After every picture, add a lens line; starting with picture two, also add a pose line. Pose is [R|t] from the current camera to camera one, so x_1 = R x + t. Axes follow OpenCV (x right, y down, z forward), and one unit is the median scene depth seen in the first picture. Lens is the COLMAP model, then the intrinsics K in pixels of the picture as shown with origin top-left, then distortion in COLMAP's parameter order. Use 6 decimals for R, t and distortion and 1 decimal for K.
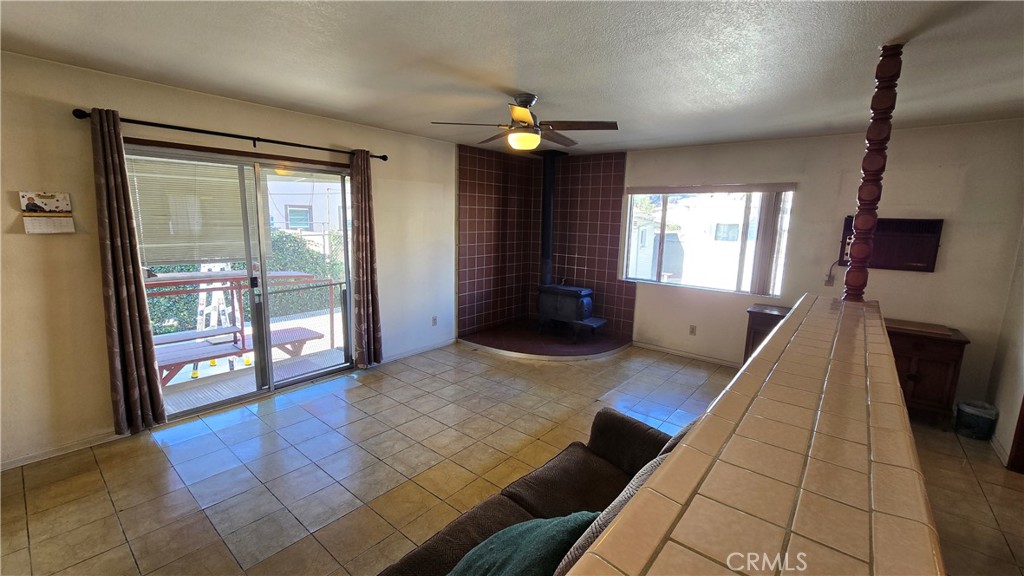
lens RADIAL K [[417.6, 0, 510.7], [0, 417.6, 284.5], [0, 0, 1]] dist [-0.005052, -0.000085]
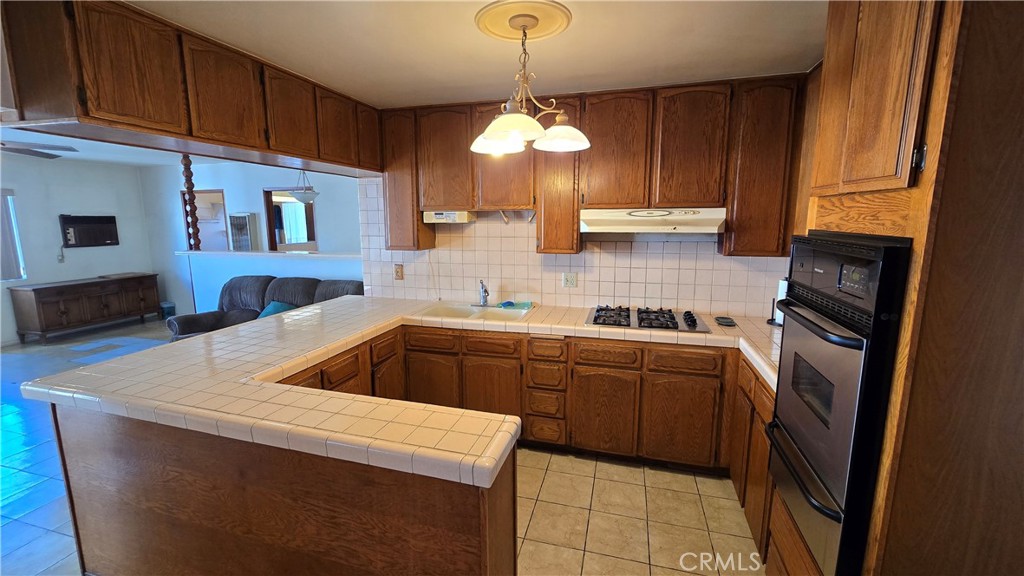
lens RADIAL K [[417.6, 0, 510.7], [0, 417.6, 284.5], [0, 0, 1]] dist [-0.005052, -0.000085]
pose [[-0.400548, -0.167387, 0.900857, -1.057254], [0.138782, 0.960746, 0.240221, -0.047539], [-0.905705, 0.221243, -0.361595, 0.104997]]
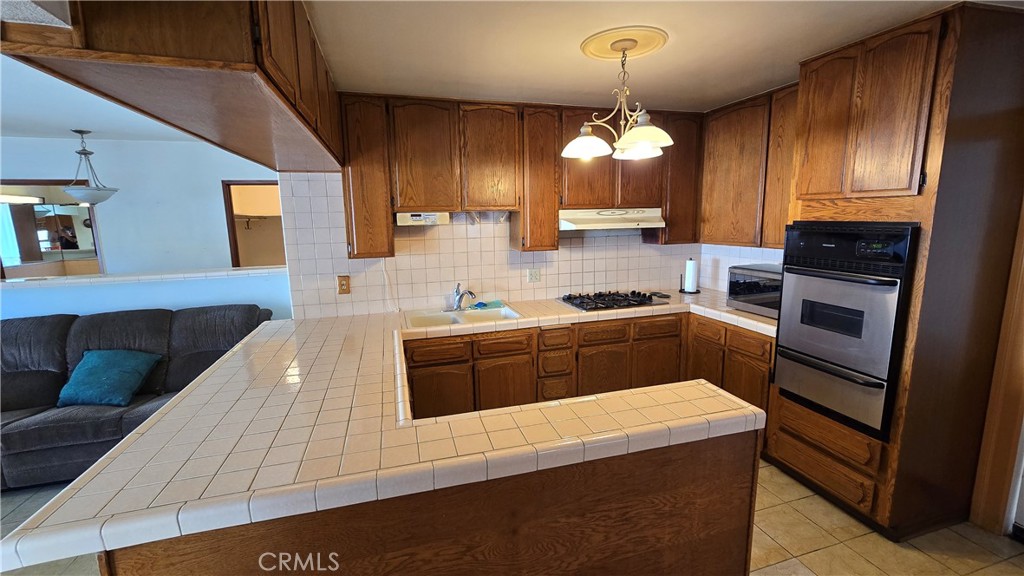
lens RADIAL K [[417.6, 0, 510.7], [0, 417.6, 284.5], [0, 0, 1]] dist [-0.005052, -0.000085]
pose [[-0.828888, -0.097248, 0.550898, -0.843037], [0.087776, 0.949967, 0.299763, -0.088305], [-0.552486, 0.296825, -0.778880, 0.384253]]
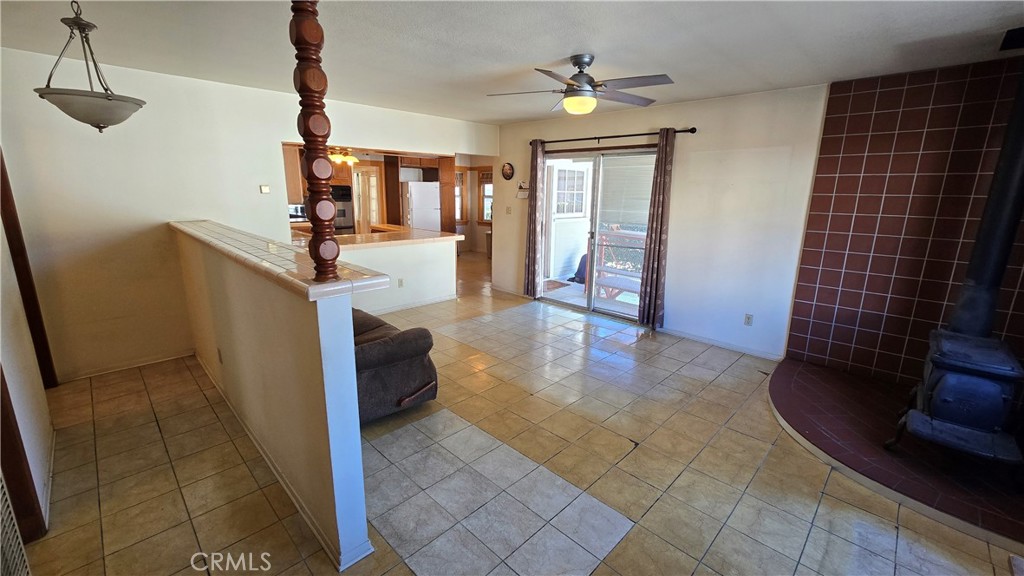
lens RADIAL K [[417.6, 0, 510.7], [0, 417.6, 284.5], [0, 0, 1]] dist [-0.005052, -0.000085]
pose [[-0.085119, 0.195597, -0.976983, 0.705914], [-0.175091, 0.962347, 0.207922, -0.074169], [0.980866, 0.188759, -0.047667, 0.631068]]
